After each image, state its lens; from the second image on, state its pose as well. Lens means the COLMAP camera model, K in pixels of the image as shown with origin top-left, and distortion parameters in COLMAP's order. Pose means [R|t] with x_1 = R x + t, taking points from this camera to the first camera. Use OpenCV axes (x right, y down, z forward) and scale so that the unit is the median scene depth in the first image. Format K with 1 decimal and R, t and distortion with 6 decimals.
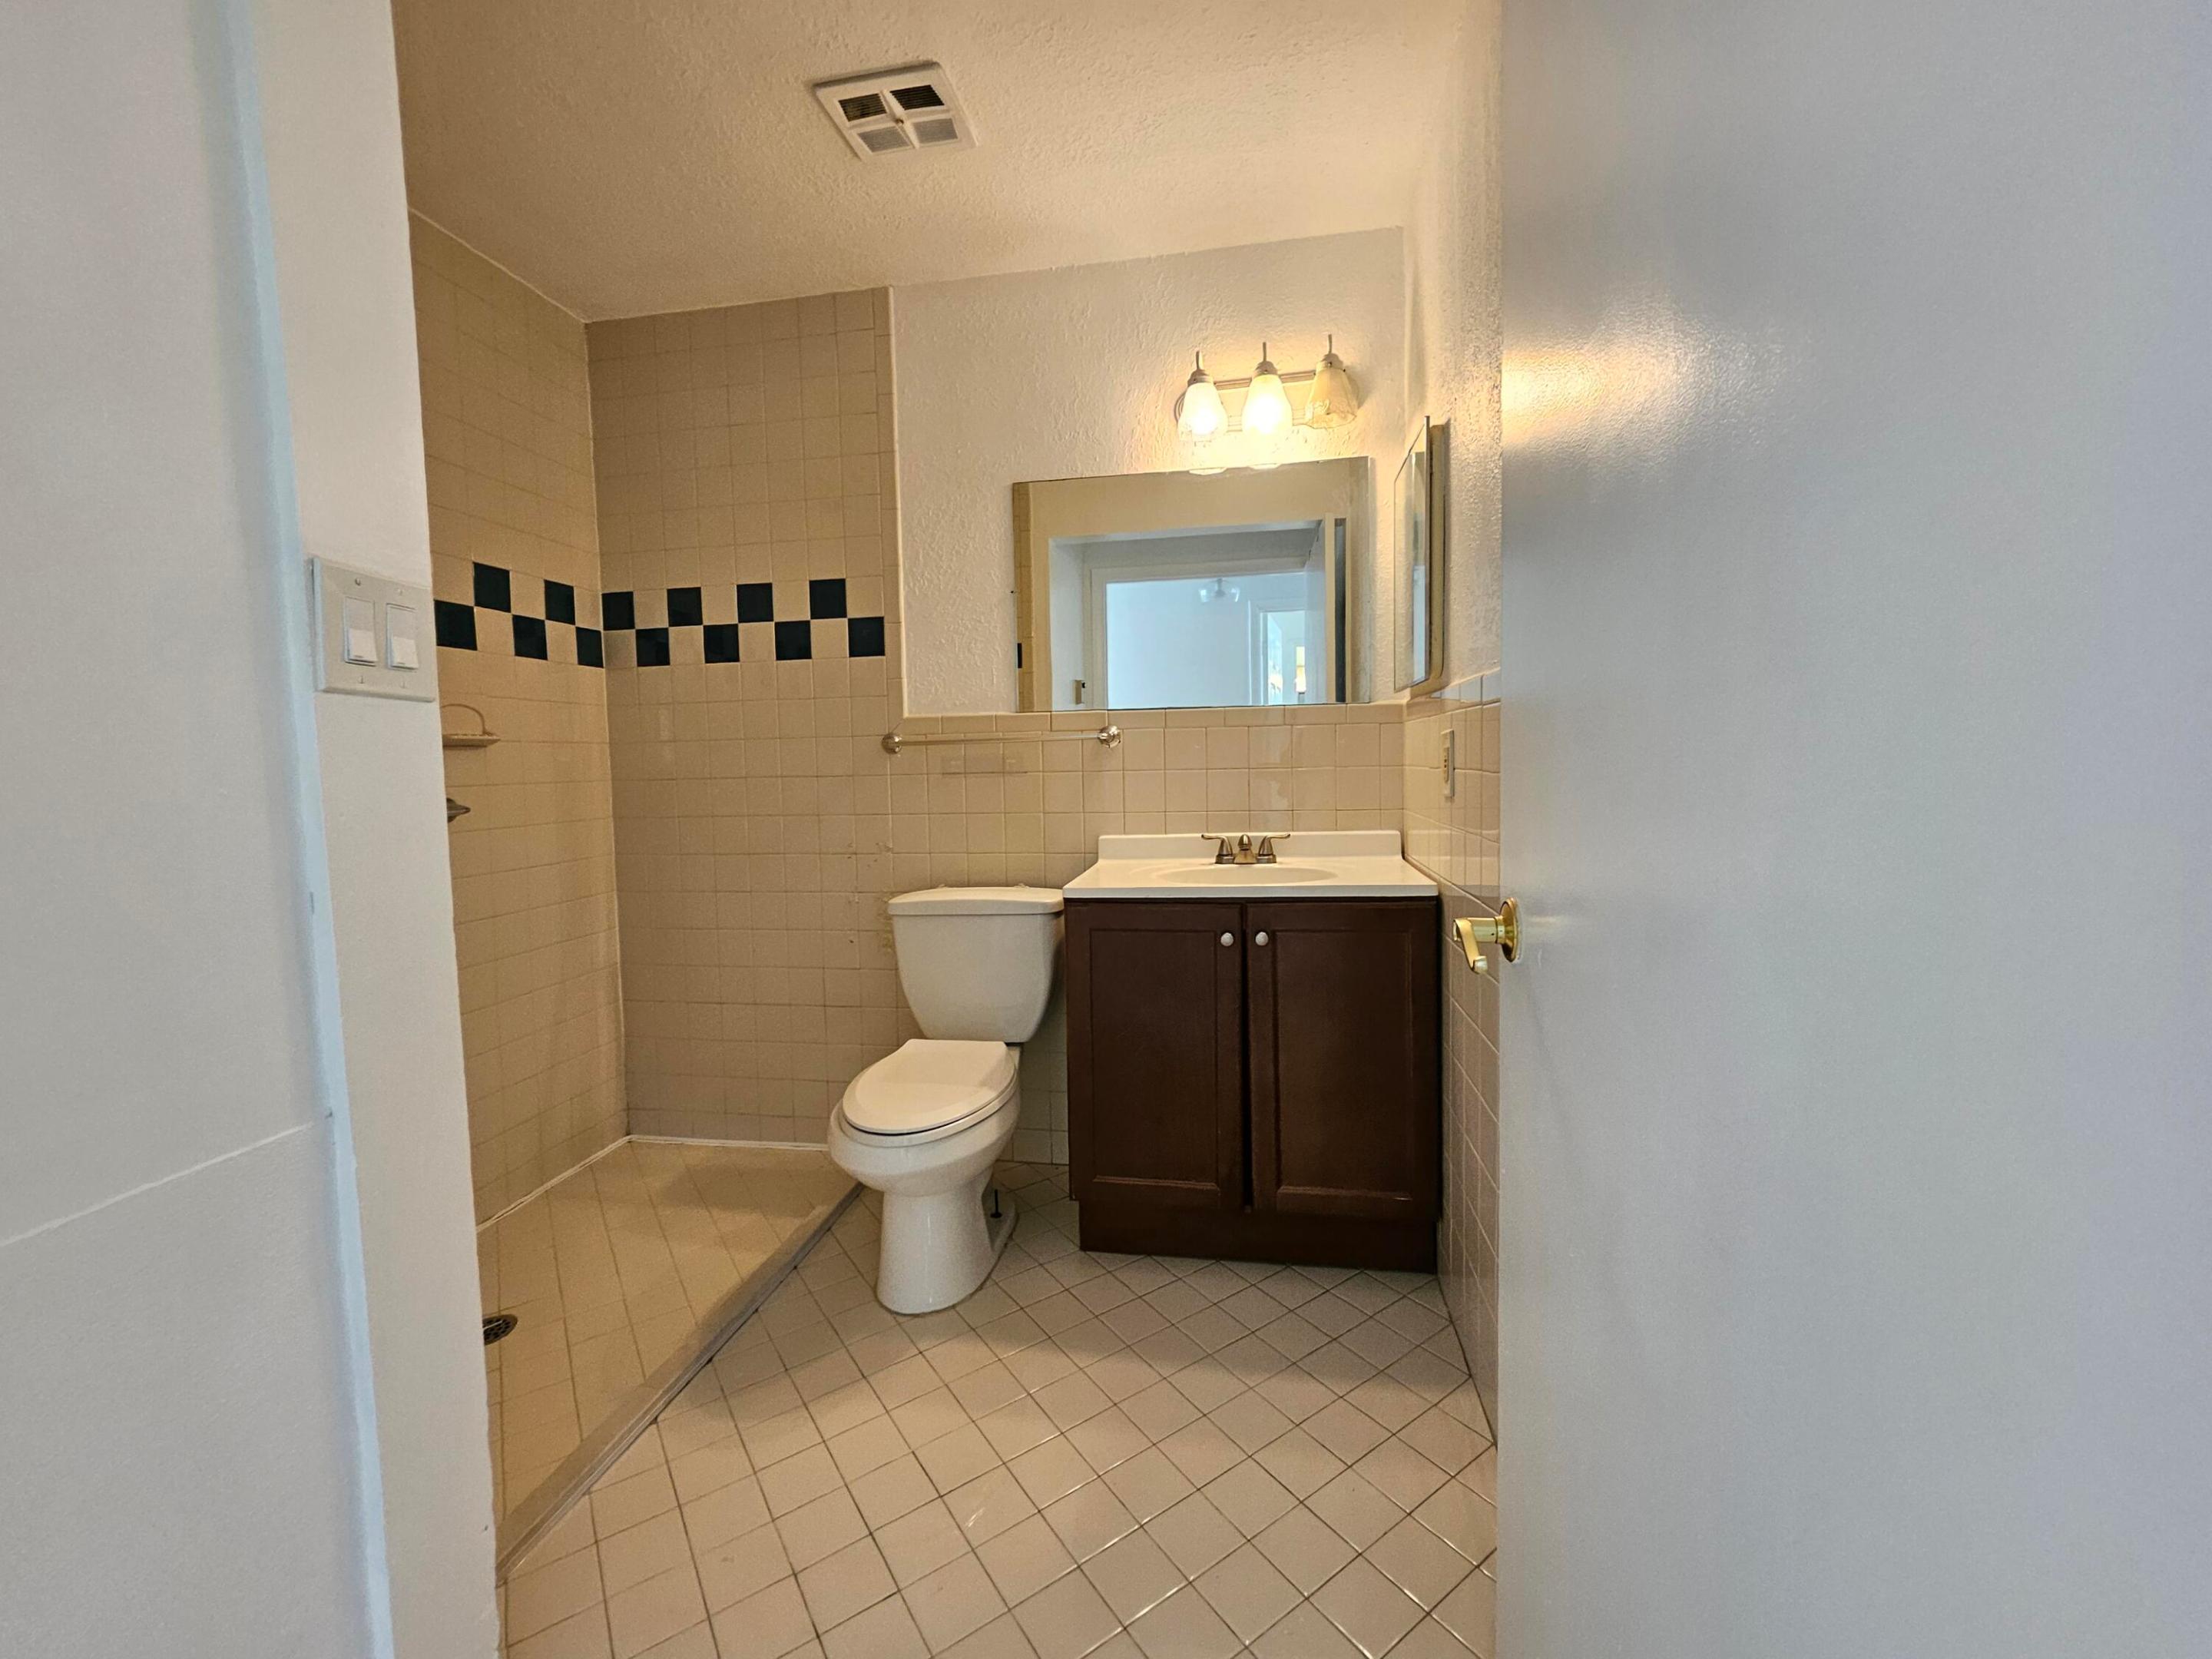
lens RADIAL K [[874.1, 0, 1099.7], [0, 874.1, 825.1], [0, 0, 1]] dist [-0.001031, -0.000092]
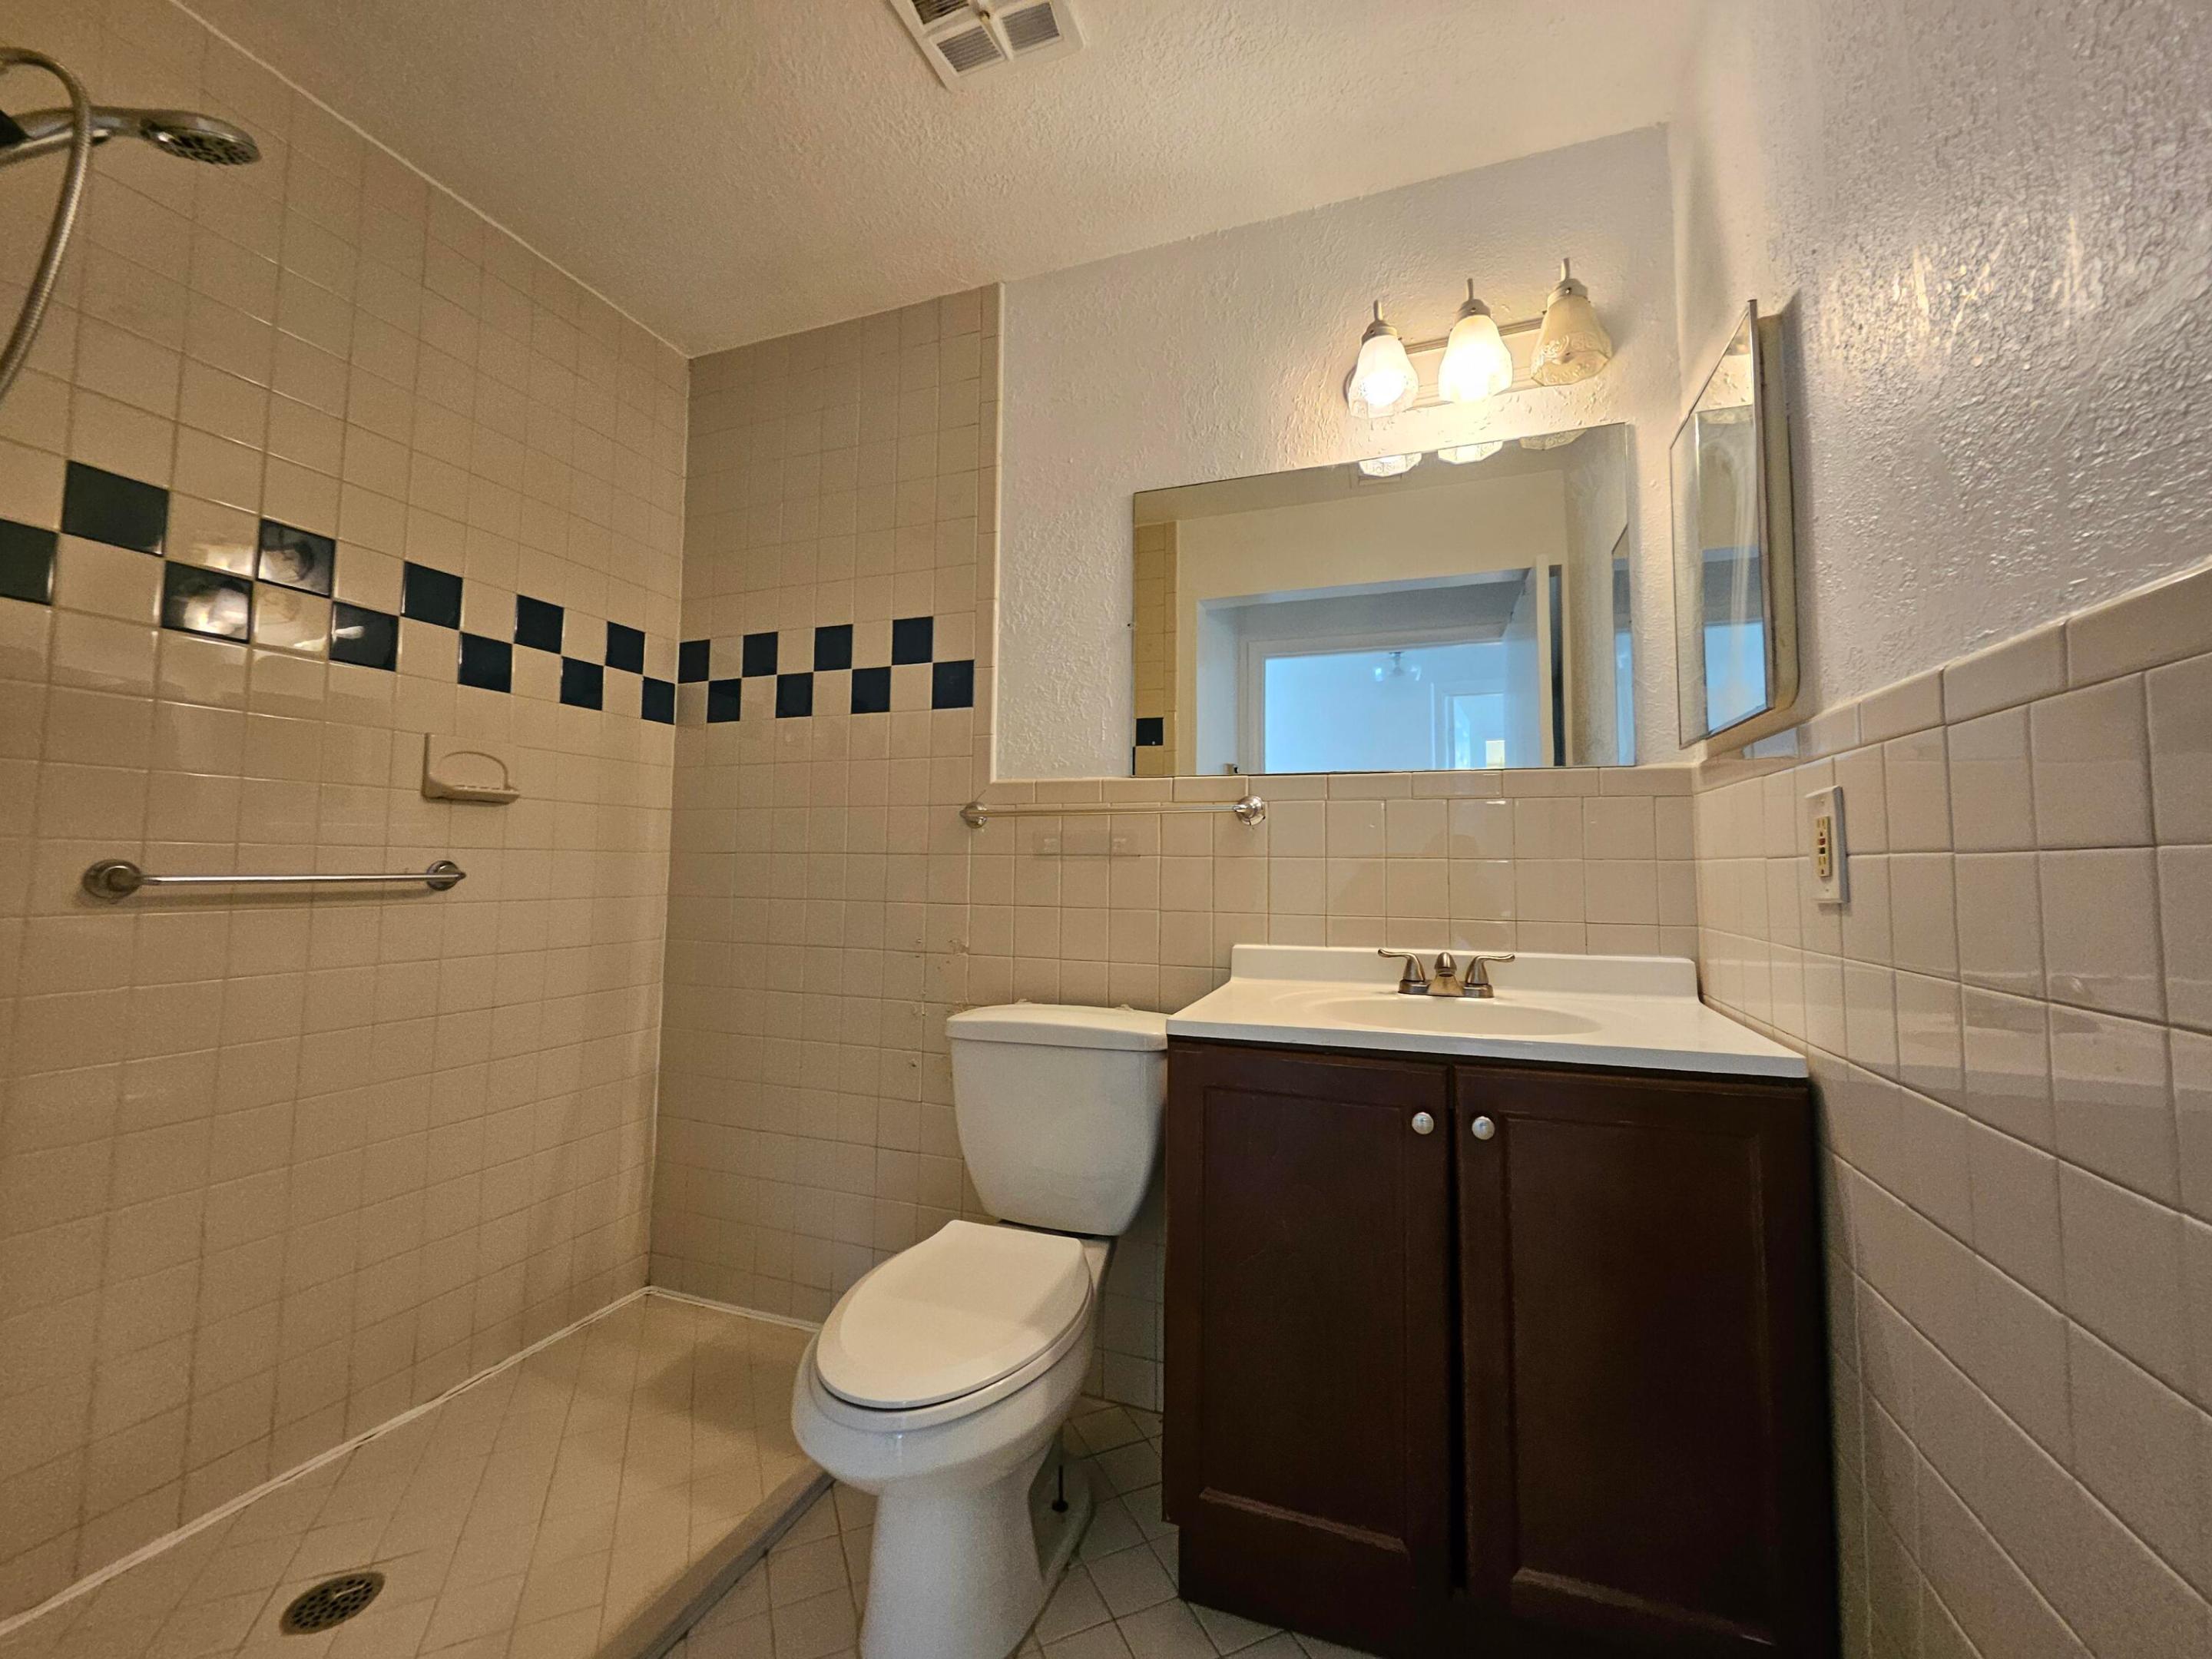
lens RADIAL K [[874.1, 0, 1104.1], [0, 874.1, 808.0], [0, 0, 1]] dist [-0.001031, -0.000092]
pose [[0.982823, 0.020635, -0.183392, 0.026203], [-0.045789, 0.989922, -0.134005, 0.002375], [0.178779, 0.140101, 0.973863, 0.259458]]
